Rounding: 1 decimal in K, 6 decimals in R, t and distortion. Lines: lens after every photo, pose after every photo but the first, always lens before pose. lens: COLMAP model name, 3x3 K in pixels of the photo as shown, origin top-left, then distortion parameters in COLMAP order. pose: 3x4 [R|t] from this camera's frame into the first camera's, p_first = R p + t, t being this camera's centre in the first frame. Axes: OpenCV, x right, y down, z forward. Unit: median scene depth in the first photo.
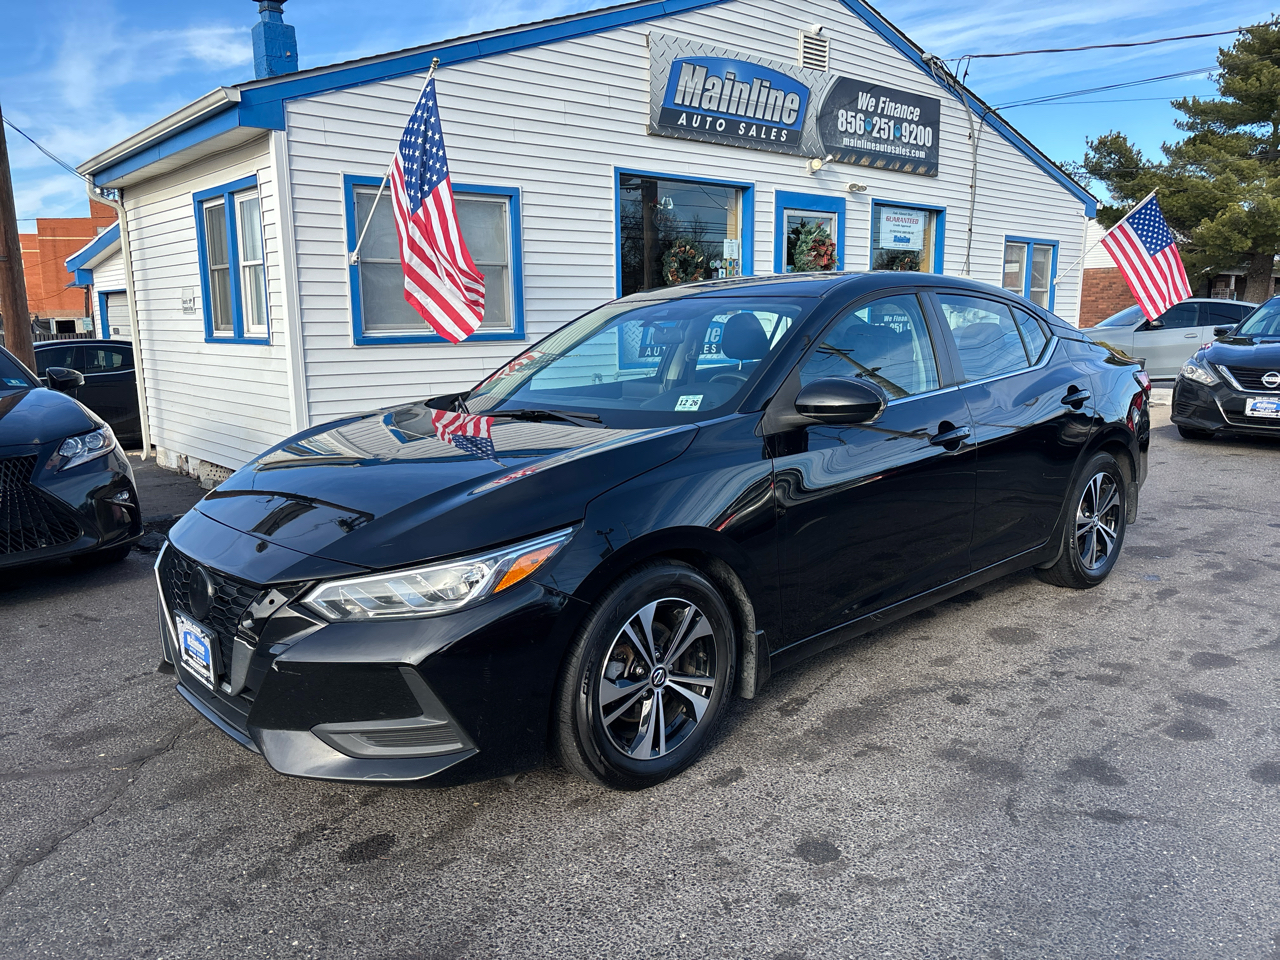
lens RADIAL K [[965.4, 0, 651.5], [0, 965.4, 467.5], [0, 0, 1]] dist [0.056645, -0.057570]
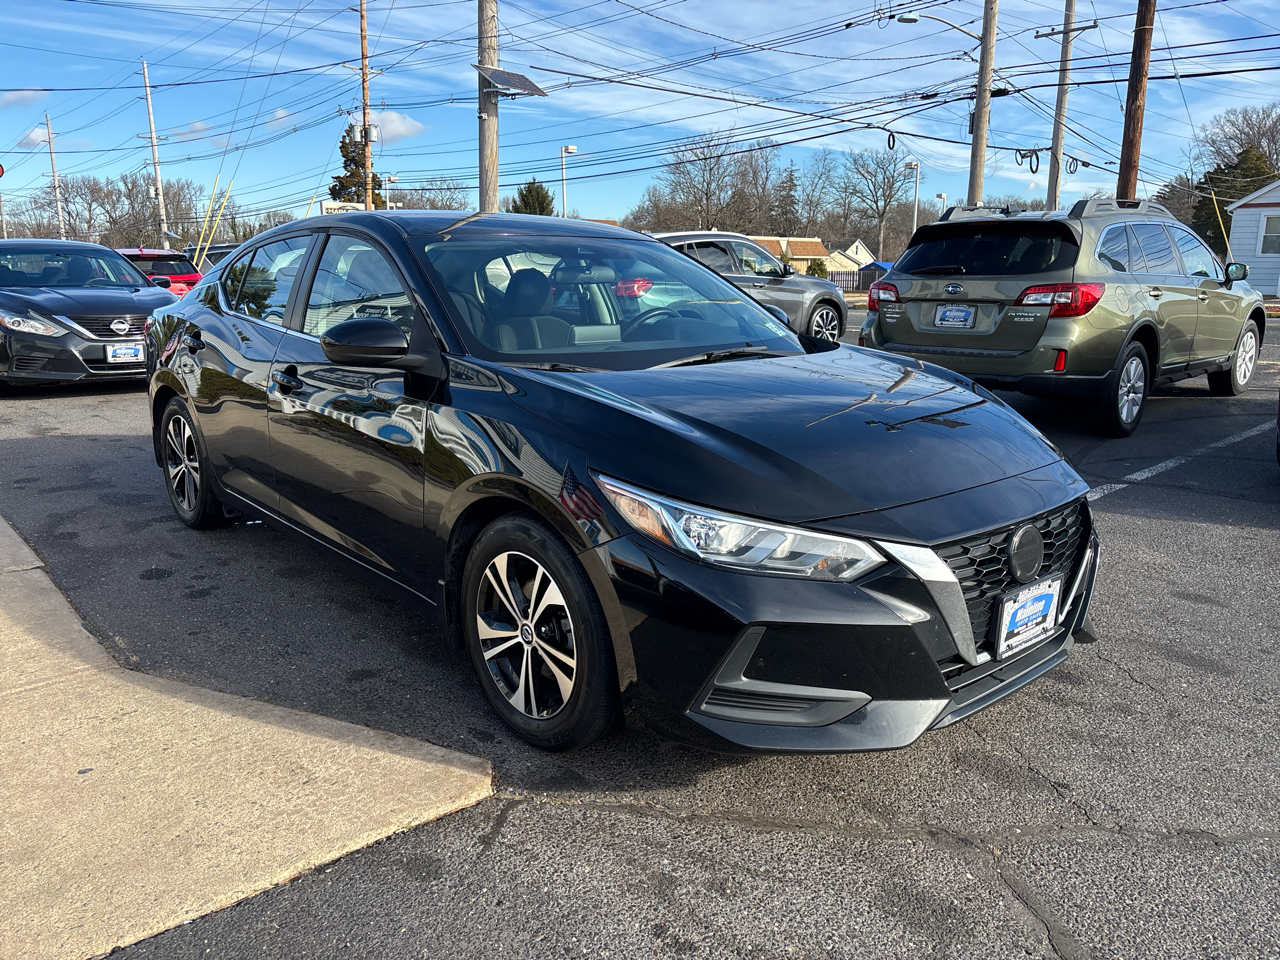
lens RADIAL K [[965.4, 0, 641.0], [0, 965.4, 478.5], [0, 0, 1]] dist [0.056645, -0.057570]
pose [[0.004023, -0.202323, 0.979311, -0.347435], [0.150852, 0.968234, 0.199415, -0.045016], [-0.988548, 0.146929, 0.034417, 0.342093]]
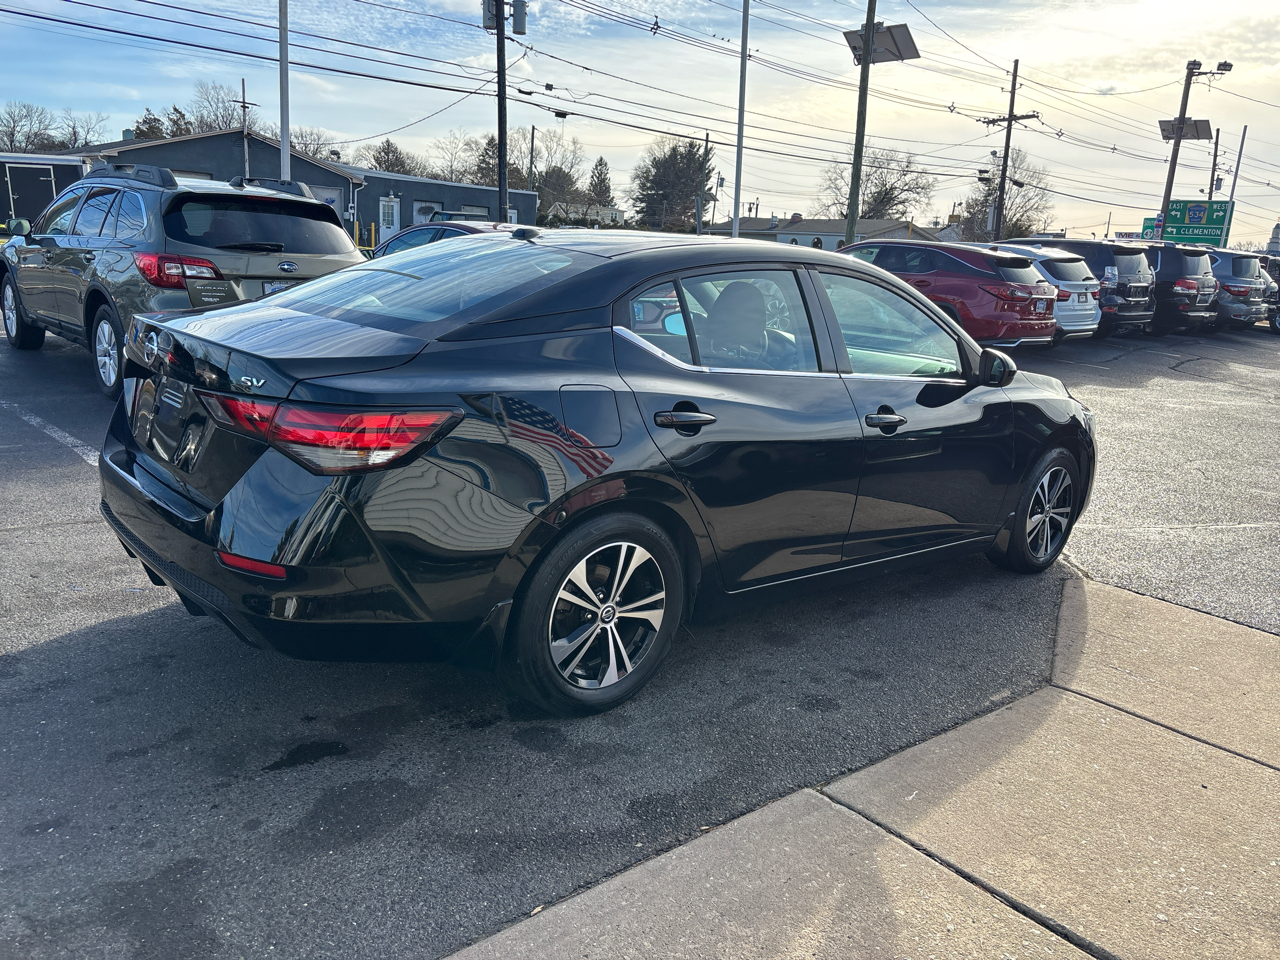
lens RADIAL K [[965.4, 0, 641.0], [0, 965.4, 478.1], [0, 0, 1]] dist [0.056645, -0.057570]
pose [[-0.998446, -0.055680, -0.002296, 0.077817], [-0.052426, 0.924520, 0.377511, -0.136186], [-0.018897, 0.377044, -0.926002, 0.801224]]
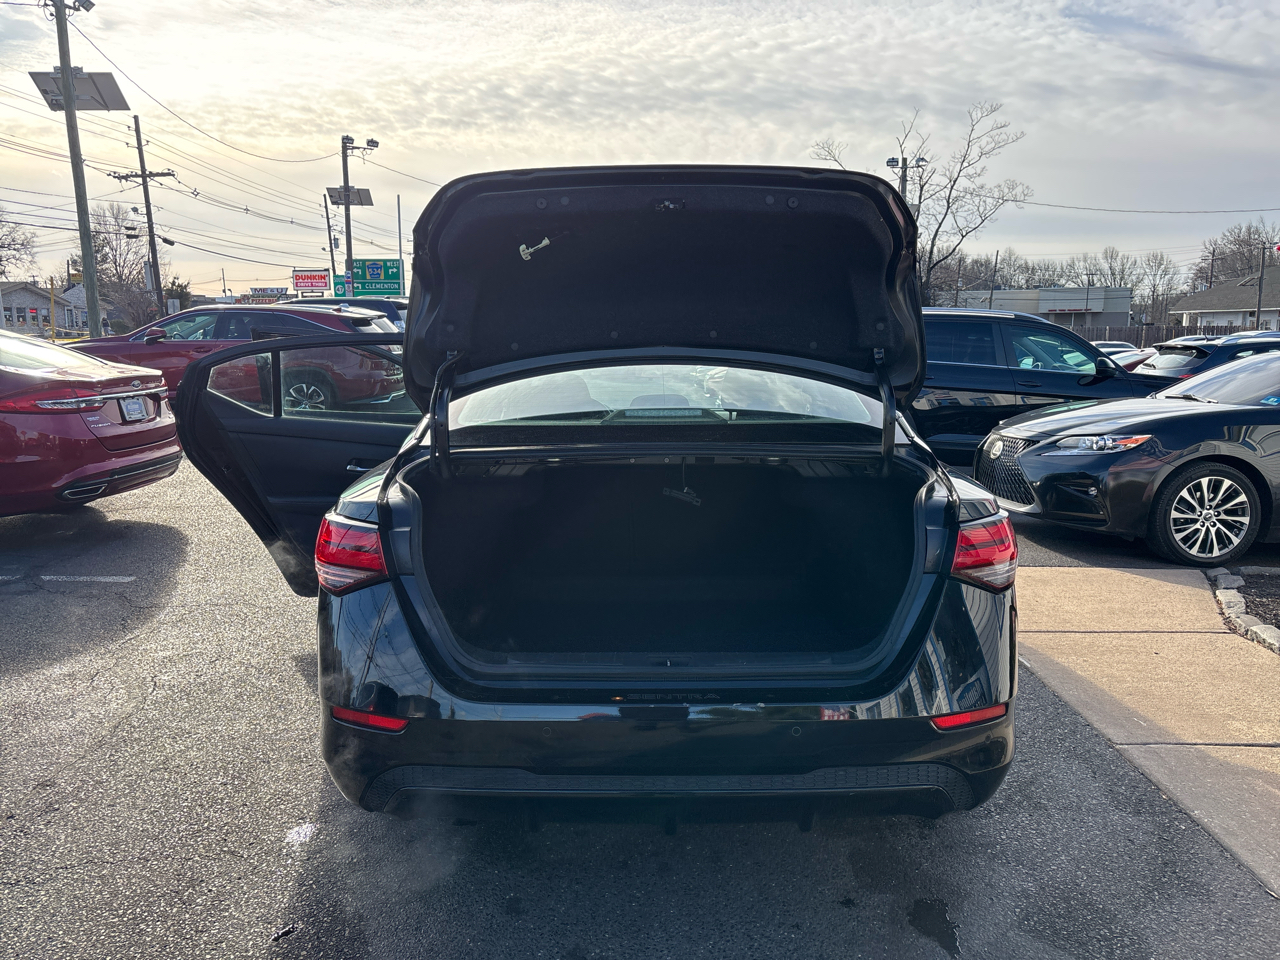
lens RADIAL K [[965.4, 0, 644.0], [0, 965.4, 479.4], [0, 0, 1]] dist [0.056645, -0.057570]
pose [[-0.669719, 0.124597, -0.732088, 0.351581], [-0.104864, 0.960079, 0.259330, -0.117820], [0.735173, 0.250448, -0.629917, 0.663092]]
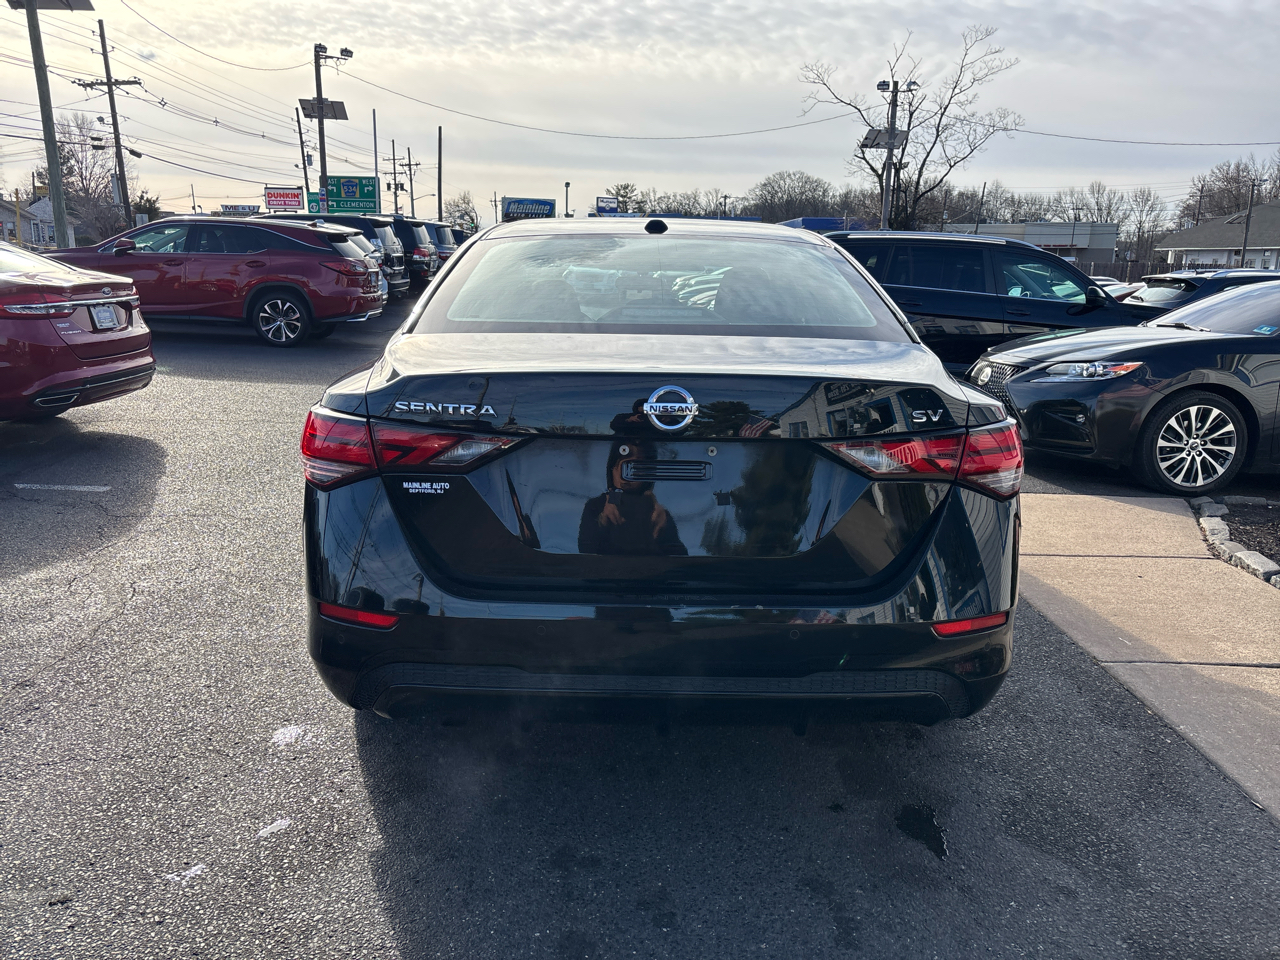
lens RADIAL K [[965.4, 0, 632.2], [0, 965.4, 480.7], [0, 0, 1]] dist [0.056645, -0.057570]
pose [[-0.663285, 0.165840, -0.729760, 0.350476], [-0.125224, 0.936794, 0.326706, -0.108803], [0.737816, 0.308082, -0.600594, 0.657346]]
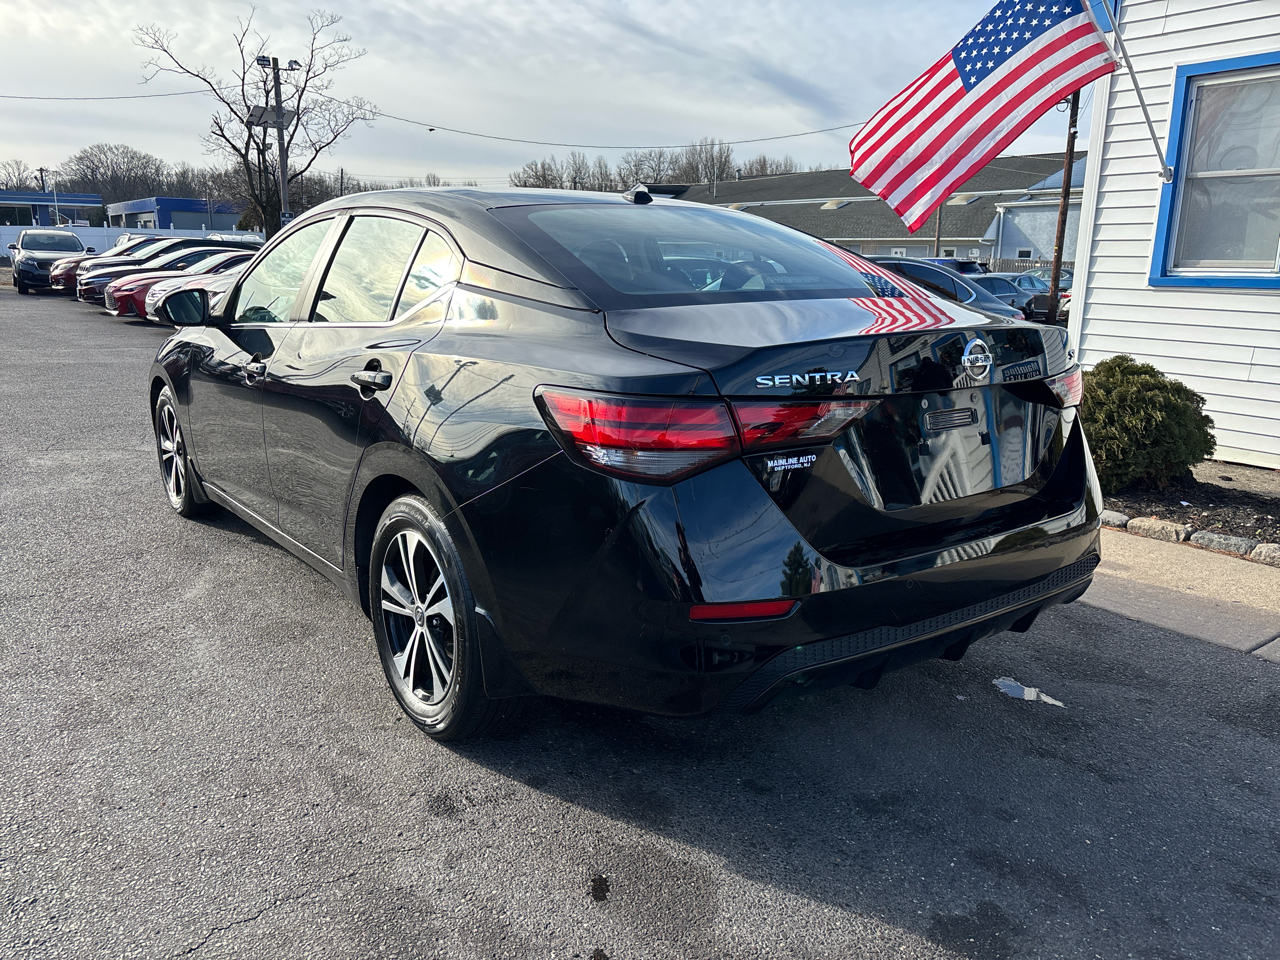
lens RADIAL K [[965.4, 0, 631.9], [0, 965.4, 477.1], [0, 0, 1]] dist [0.056645, -0.057570]
pose [[-0.095517, 0.231527, -0.968128, 0.419139], [-0.164936, 0.955450, 0.244768, -0.077249], [0.981668, 0.183059, -0.053074, 0.493049]]
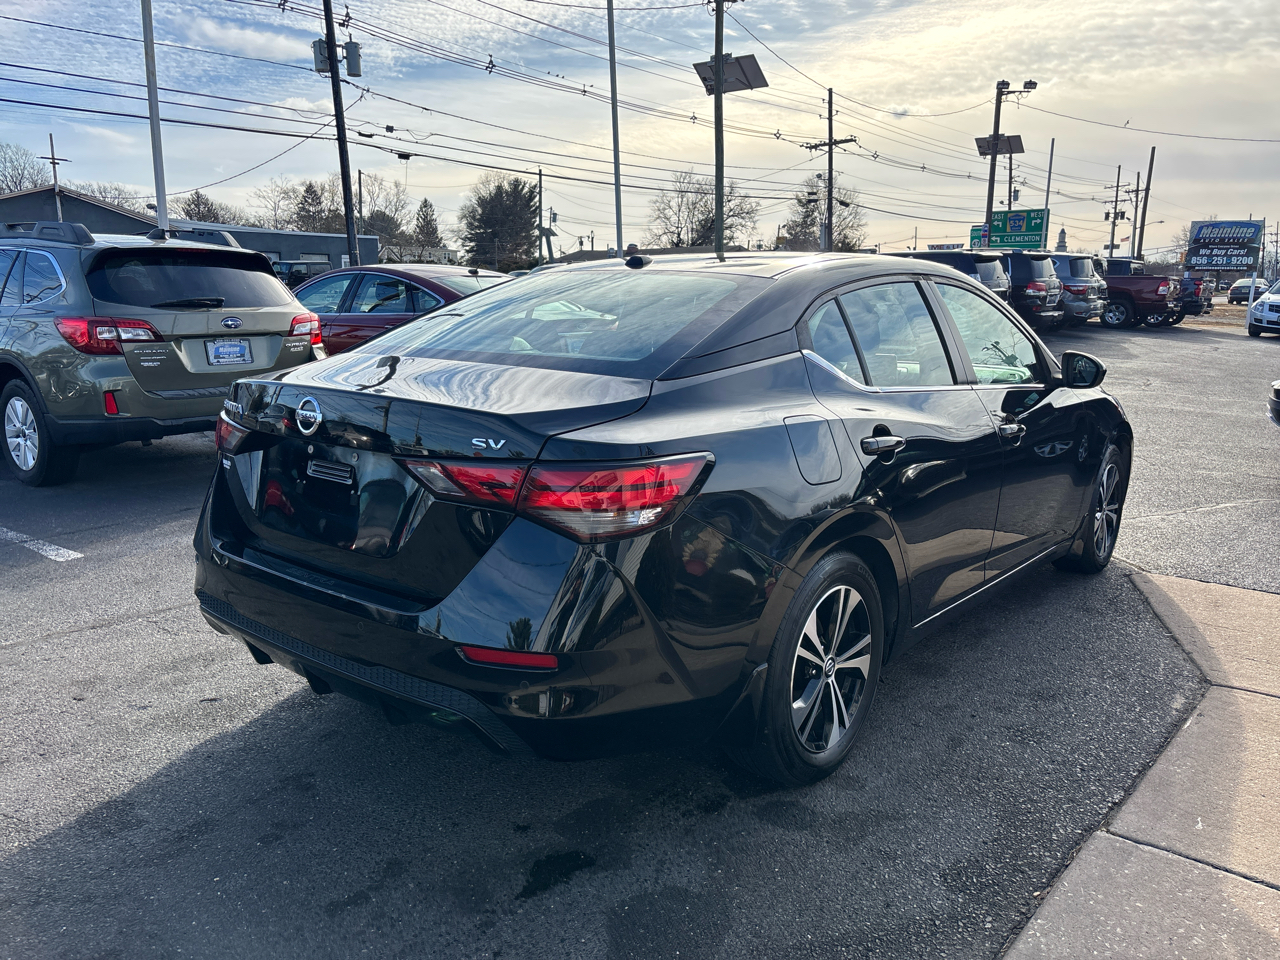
lens RADIAL K [[965.4, 0, 627.8], [0, 965.4, 481.1], [0, 0, 1]] dist [0.056645, -0.057570]
pose [[-0.989248, 0.035232, -0.141938, 0.170140], [-0.015918, 0.938842, 0.343979, -0.125946], [0.145377, 0.342540, -0.928187, 0.769169]]
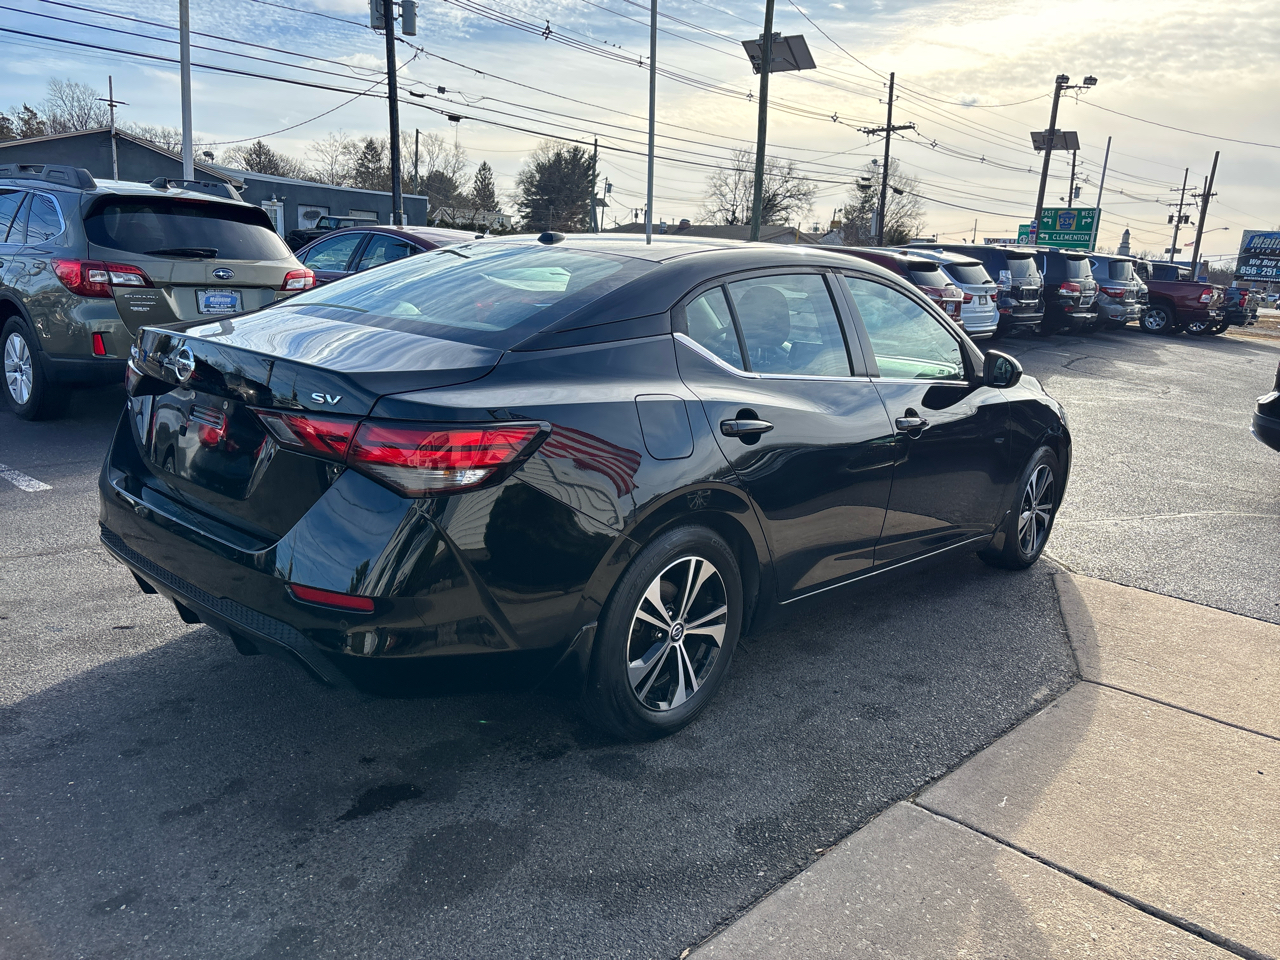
lens RADIAL K [[965.4, 0, 643.0], [0, 965.4, 477.7], [0, 0, 1]] dist [0.056645, -0.057570]
pose [[-0.992990, -0.027024, -0.115069, 0.125578], [-0.067613, 0.928376, 0.365441, -0.131309], [0.096952, 0.370659, -0.923695, 0.789139]]
